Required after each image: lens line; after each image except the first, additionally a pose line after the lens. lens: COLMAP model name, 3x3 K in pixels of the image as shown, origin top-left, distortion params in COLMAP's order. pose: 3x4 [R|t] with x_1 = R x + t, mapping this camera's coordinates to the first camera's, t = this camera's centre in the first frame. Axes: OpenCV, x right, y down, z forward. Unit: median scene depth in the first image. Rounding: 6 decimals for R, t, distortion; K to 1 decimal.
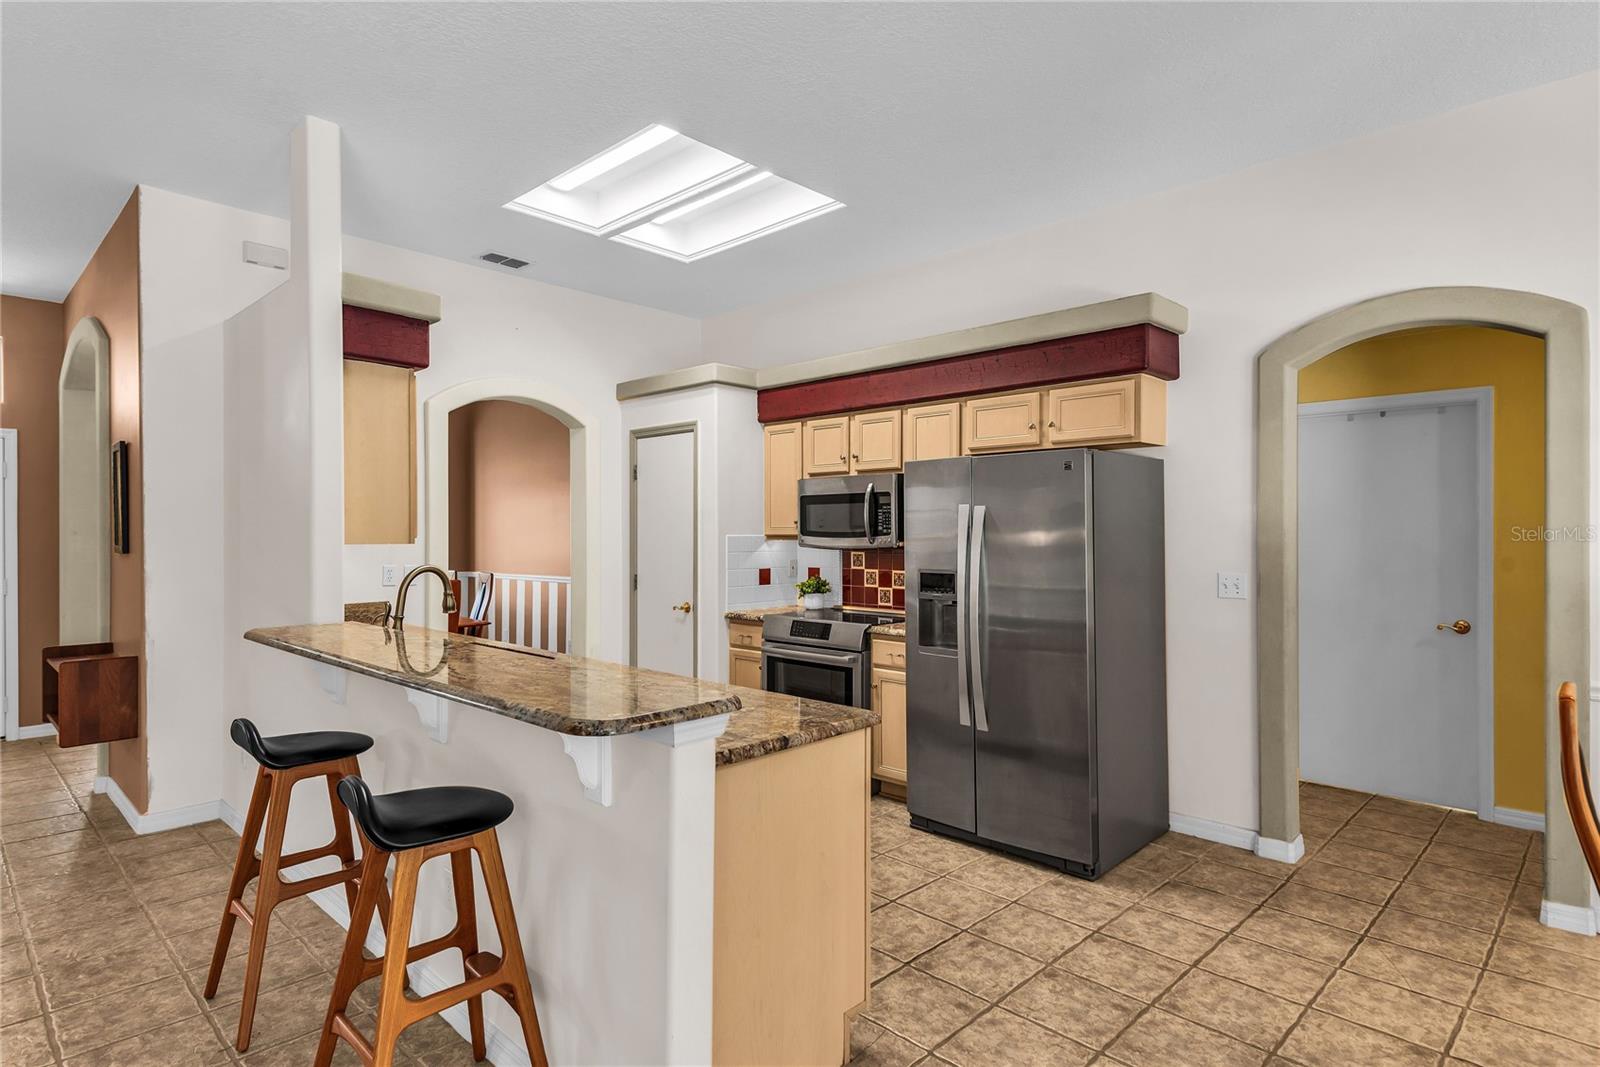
lens RADIAL K [[839.9, 0, 790.3], [0, 839.9, 528.8], [0, 0, 1]] dist [0.027815, -0.009064]
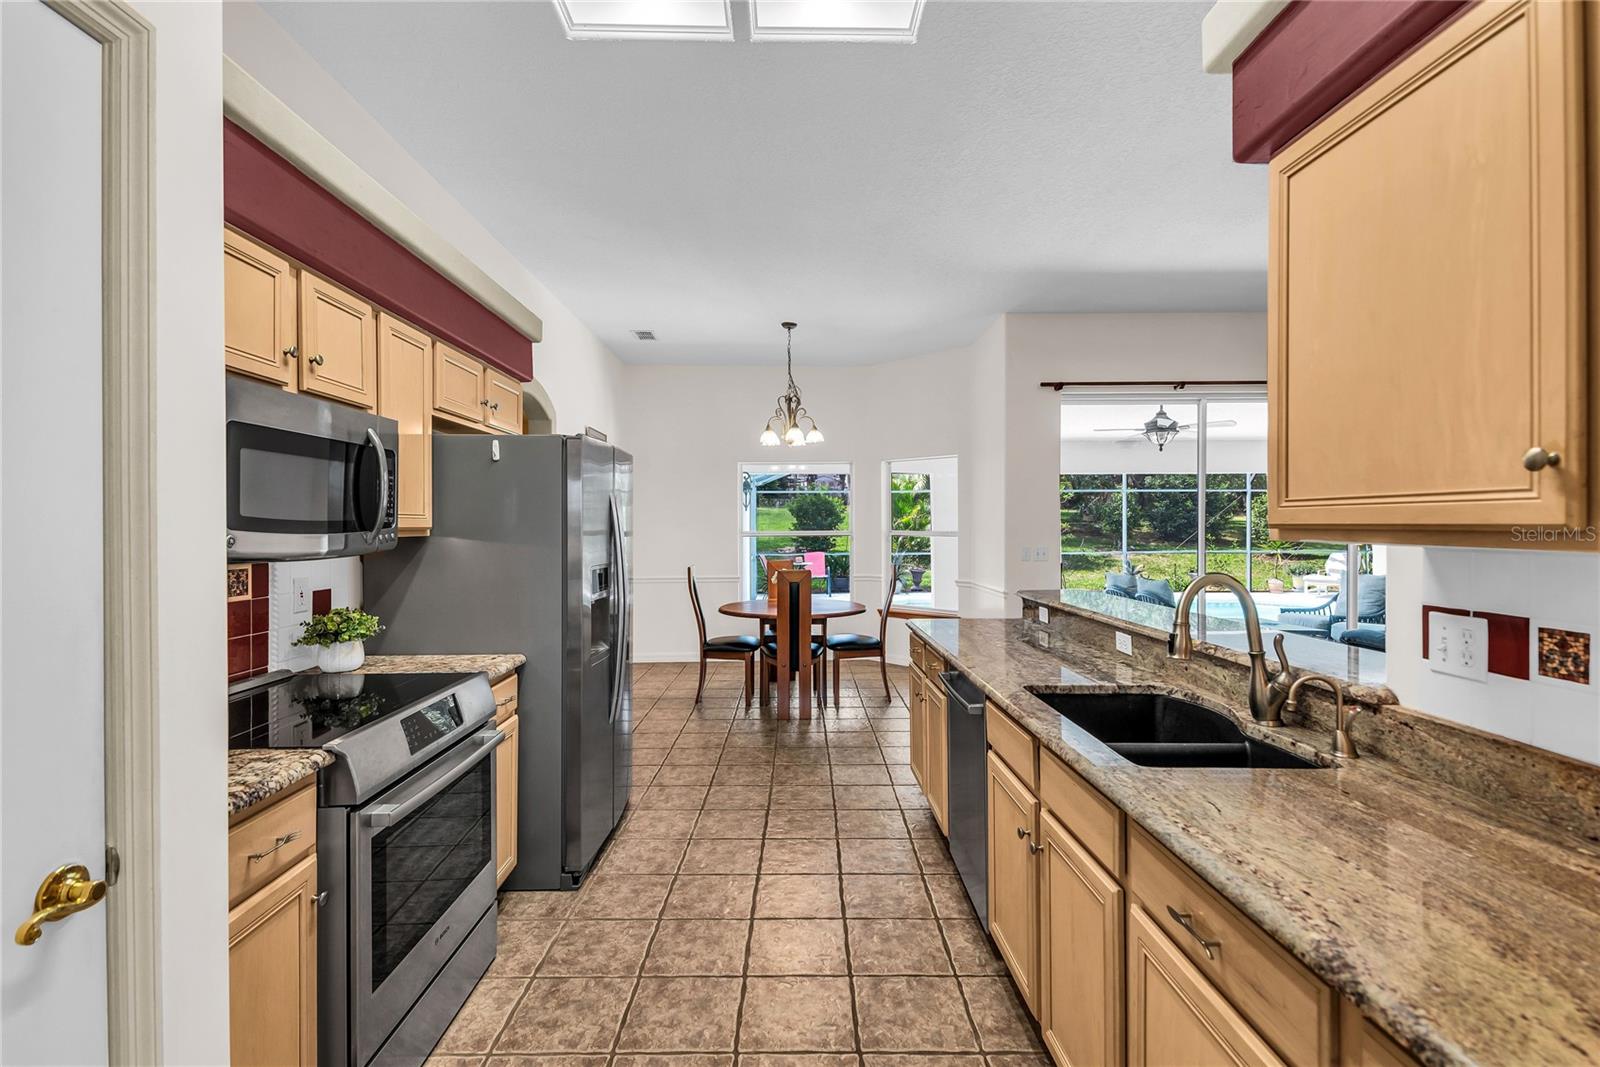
lens RADIAL K [[715.7, 0, 785.2], [0, 715.7, 533.2], [0, 0, 1]] dist [-0.000003, -0.000893]
pose [[-0.699344, -0.002741, 0.714780, -0.416161], [0.001118, 0.999987, 0.004929, 0.009521], [-0.714785, 0.004246, -0.699332, 1.147933]]
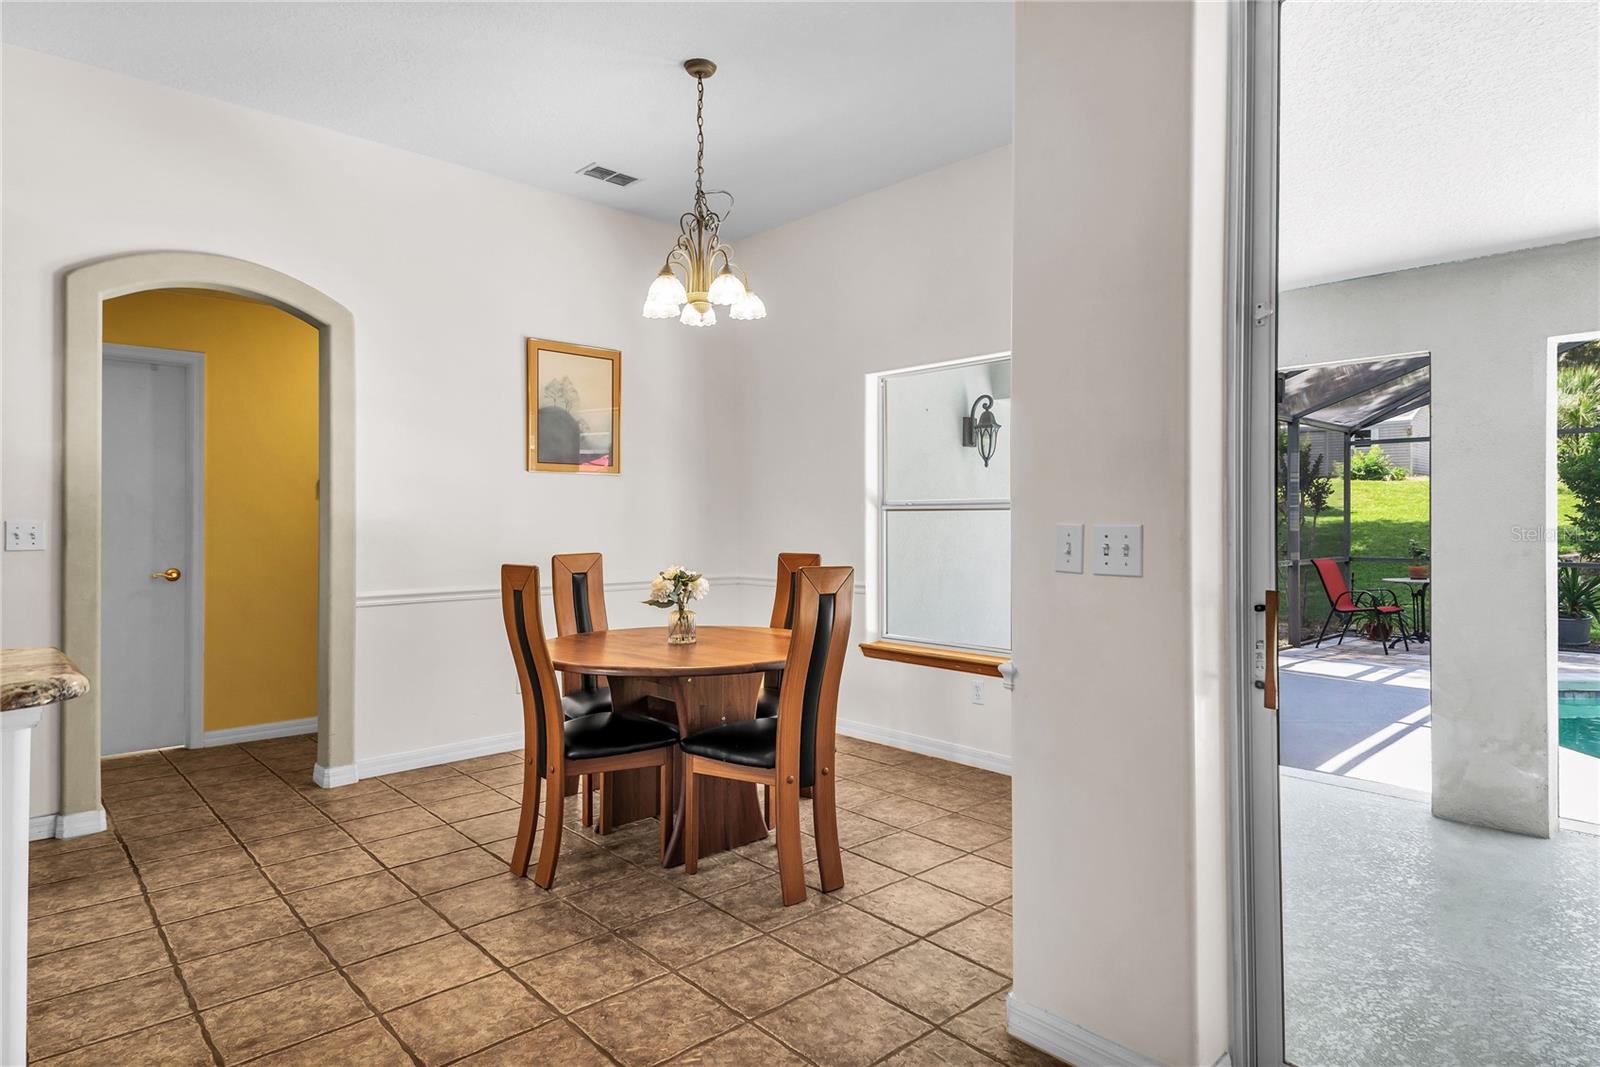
lens RADIAL K [[908.5, 0, 812.3], [0, 908.5, 517.3], [0, 0, 1]] dist [0.055439, -0.023823]
pose [[0.042164, 0.003624, 0.999104, -0.304895], [-0.007524, 0.999966, -0.003310, 0.037452], [-0.999082, -0.007378, 0.042190, 0.143080]]
